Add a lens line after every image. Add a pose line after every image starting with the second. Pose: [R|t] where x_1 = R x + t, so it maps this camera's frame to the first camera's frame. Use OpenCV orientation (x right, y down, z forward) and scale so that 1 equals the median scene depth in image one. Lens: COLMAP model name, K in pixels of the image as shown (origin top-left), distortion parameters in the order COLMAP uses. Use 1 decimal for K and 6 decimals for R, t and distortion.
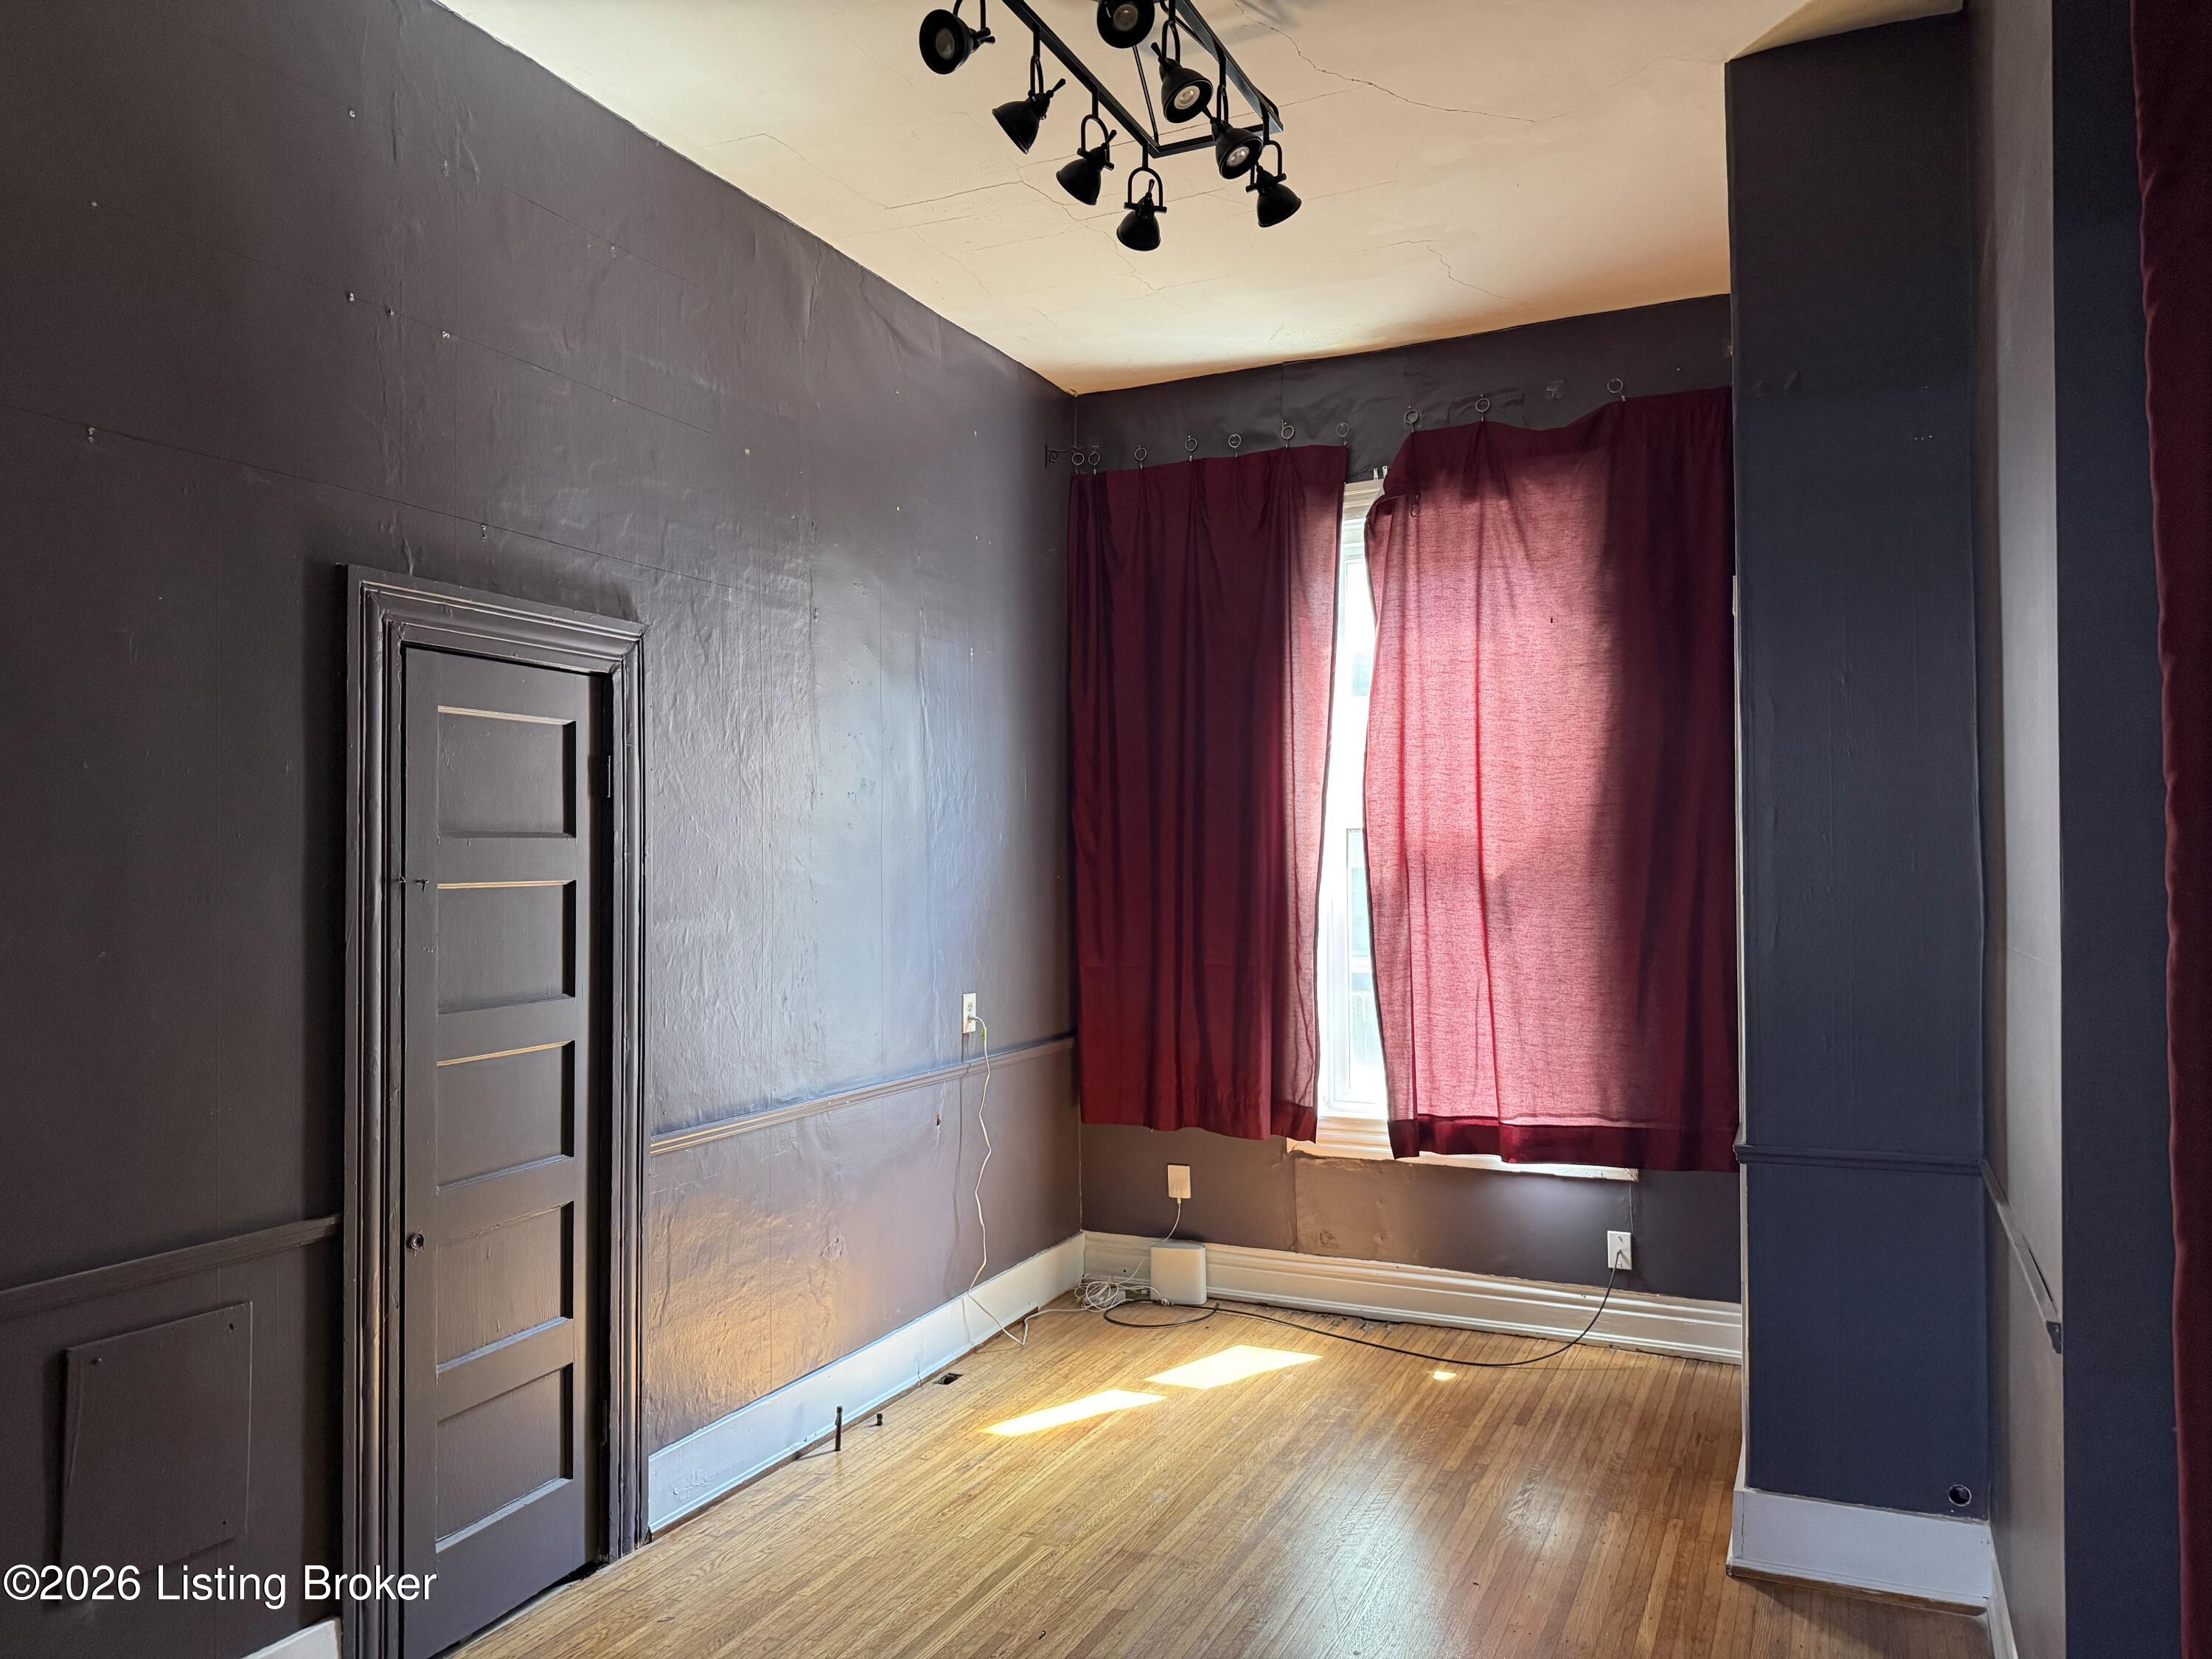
lens RADIAL K [[1558.7, 0, 1102.1], [0, 1558.7, 837.0], [0, 0, 1]] dist [0.121255, -0.196580]
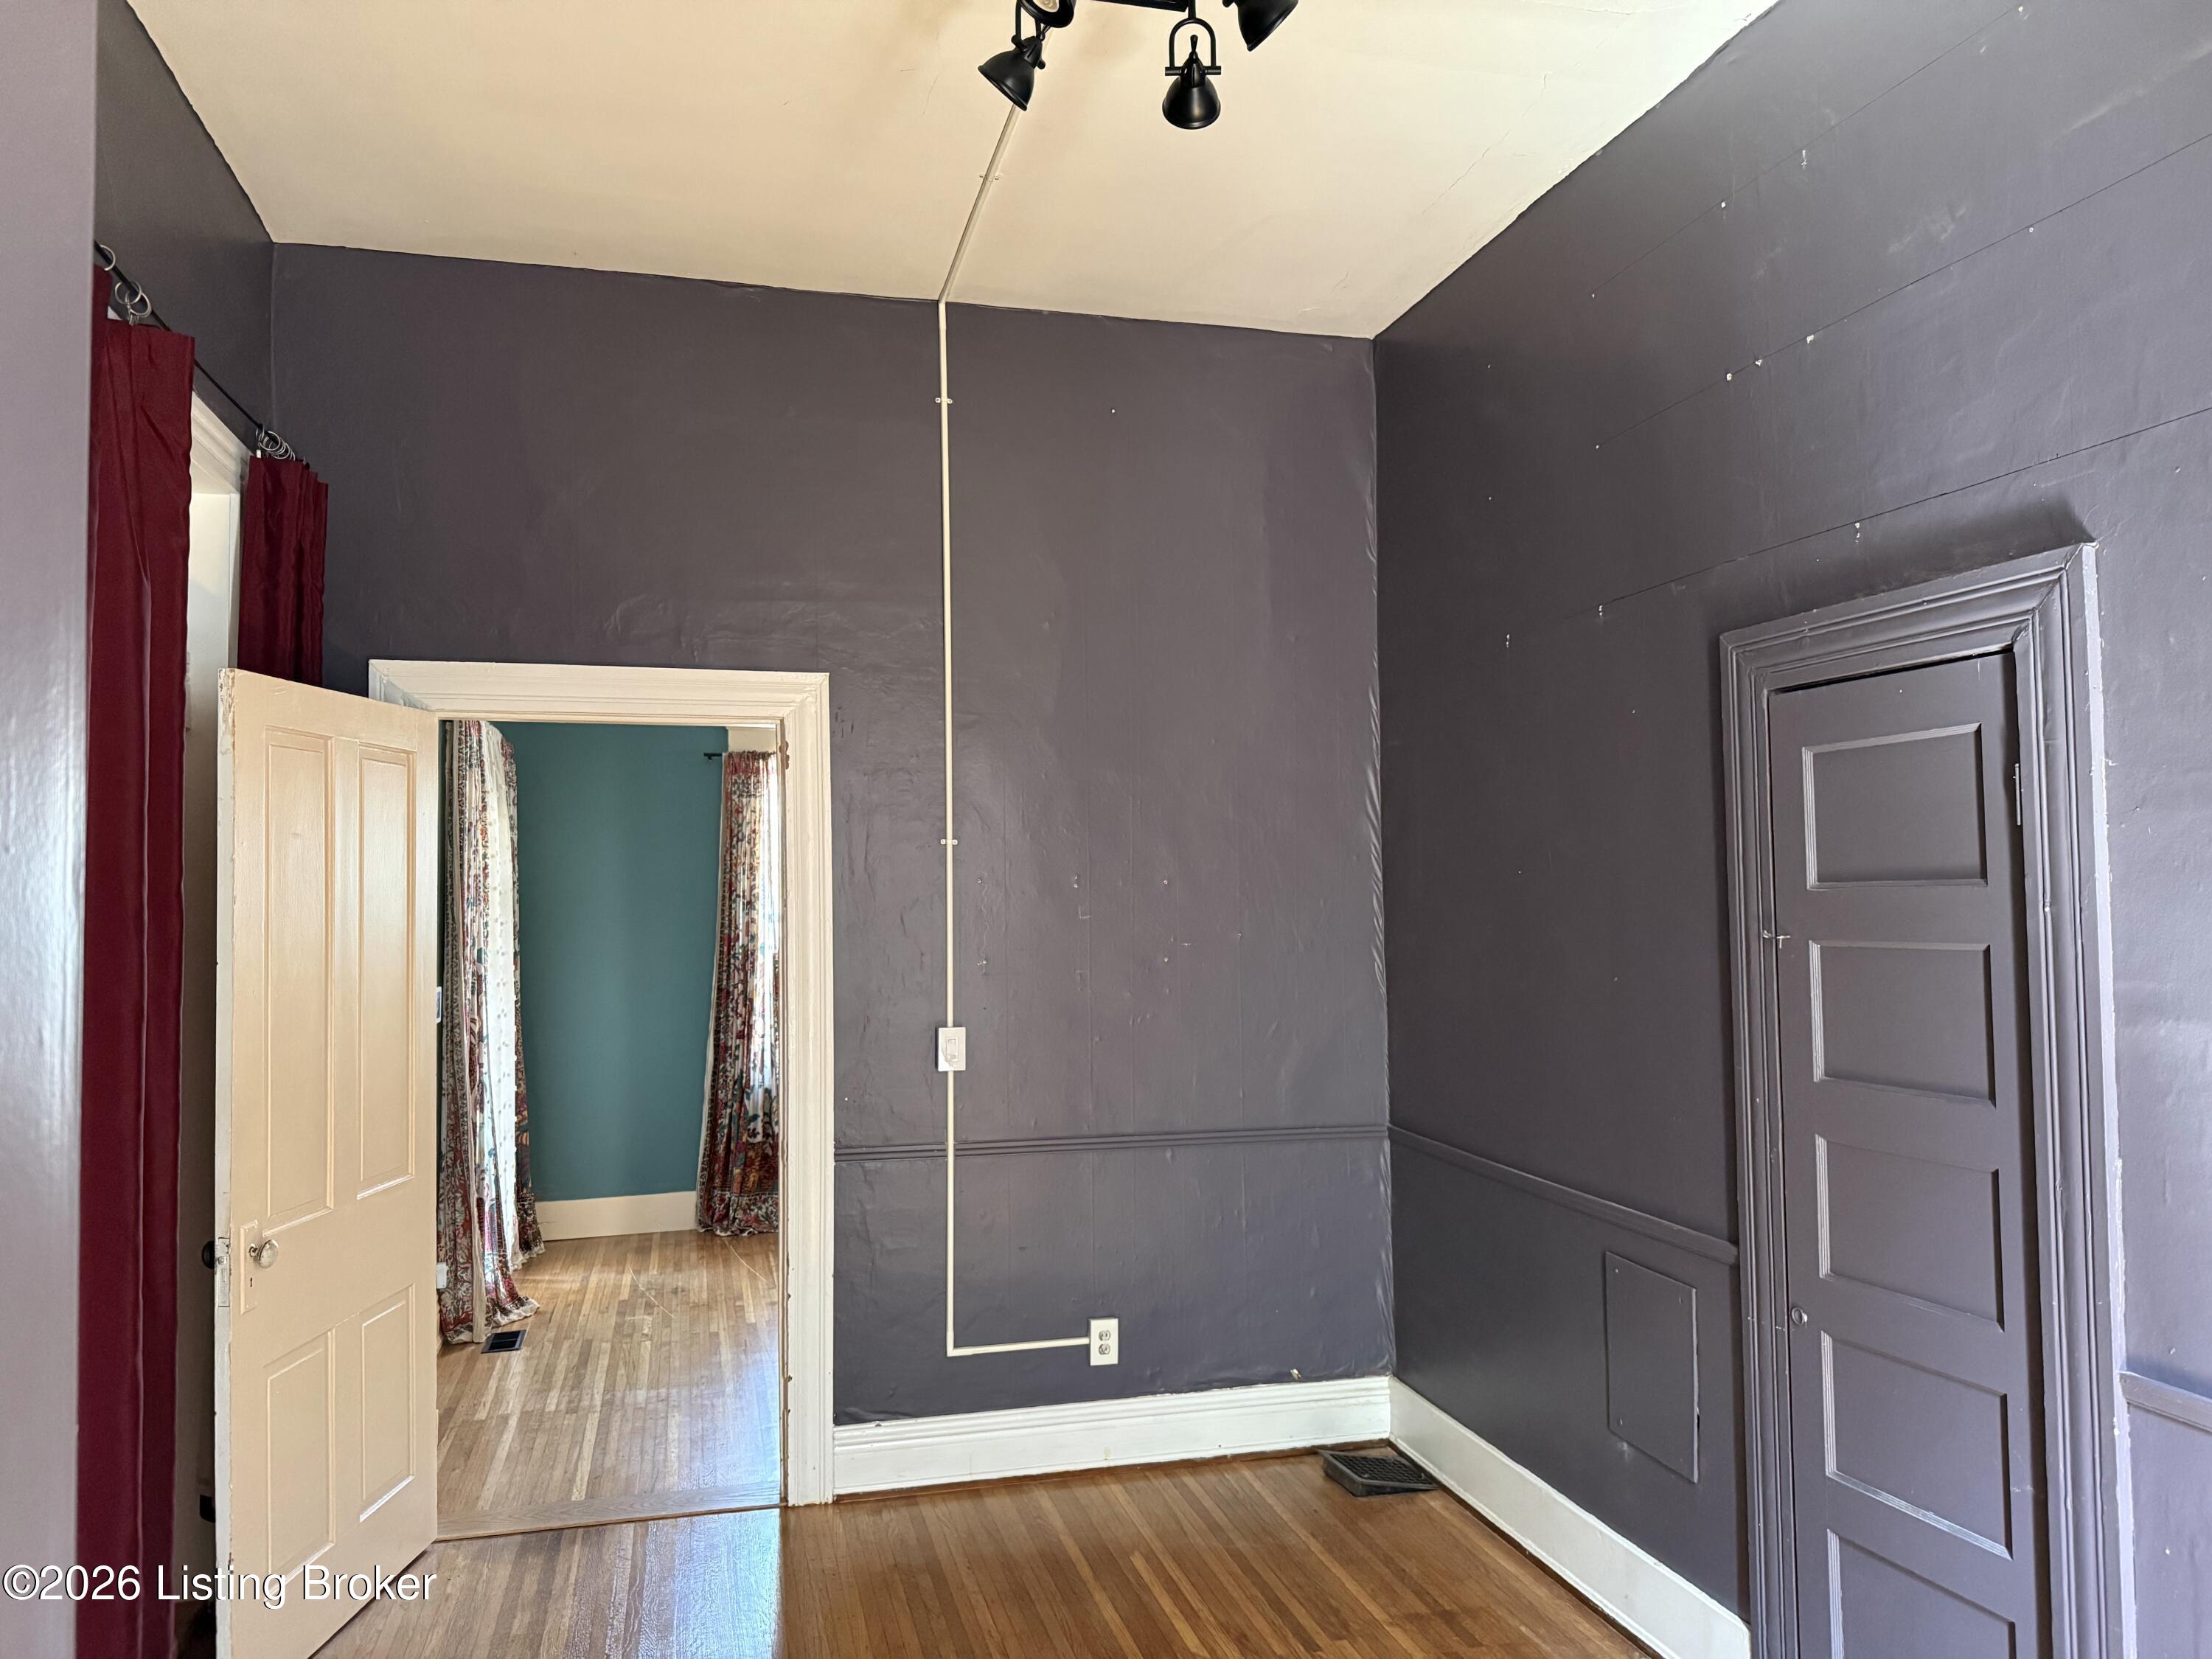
lens RADIAL K [[1558.7, 0, 1102.1], [0, 1558.7, 837.0], [0, 0, 1]] dist [0.121255, -0.196580]
pose [[-0.769842, -0.010565, -0.638146, 0.464062], [0.025758, 0.998534, -0.047605, 0.003508], [0.637714, -0.053086, -0.768442, 1.375886]]
